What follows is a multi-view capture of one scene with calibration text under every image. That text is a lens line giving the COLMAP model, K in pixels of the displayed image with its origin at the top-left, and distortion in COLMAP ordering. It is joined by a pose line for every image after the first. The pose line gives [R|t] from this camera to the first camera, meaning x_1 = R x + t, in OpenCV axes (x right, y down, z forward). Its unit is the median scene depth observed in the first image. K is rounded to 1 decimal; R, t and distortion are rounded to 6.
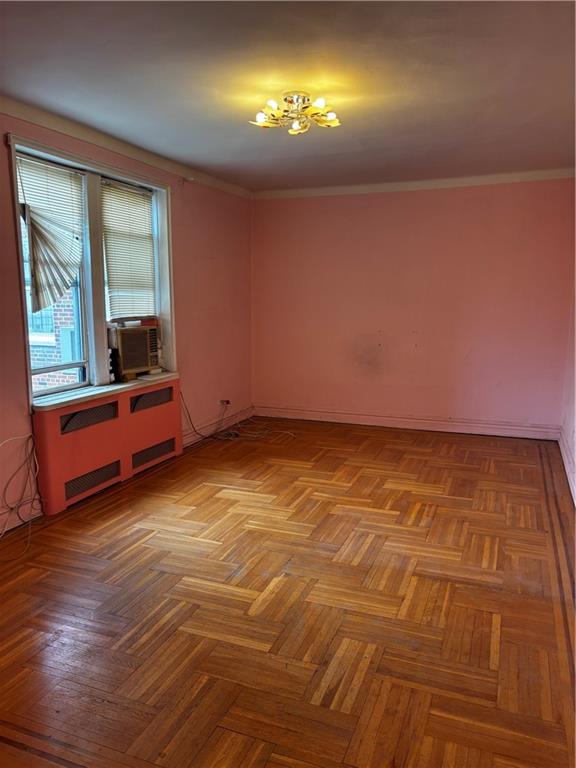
lens RADIAL K [[567.2, 0, 283.9], [0, 567.2, 388.9], [0, 0, 1]] dist [0.003886, -0.002407]
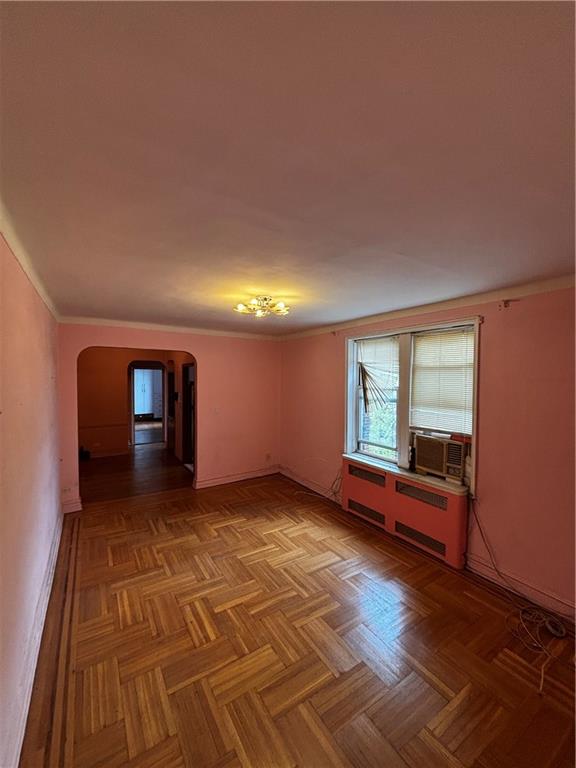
lens RADIAL K [[314.4, 0, 288.0], [0, 314.4, 384.0], [0, 0, 1]] dist [-0.001871, 0.004827]
pose [[-0.579301, 0.022491, -0.814804, 0.675343], [-0.138400, 0.982391, 0.125516, -0.364219], [0.803278, 0.185481, -0.565987, 1.497680]]
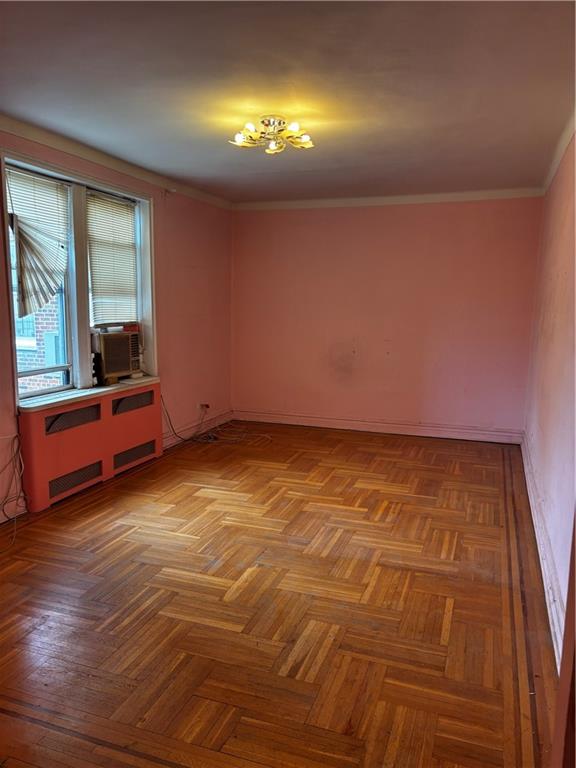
lens RADIAL K [[567.2, 0, 283.9], [0, 567.2, 388.9], [0, 0, 1]] dist [0.003886, -0.002407]
pose [[0.999397, 0.007085, 0.034006, 0.009544], [-0.006704, 0.999914, -0.011308, 0.005100], [-0.034084, 0.011073, 0.999358, -0.063577]]
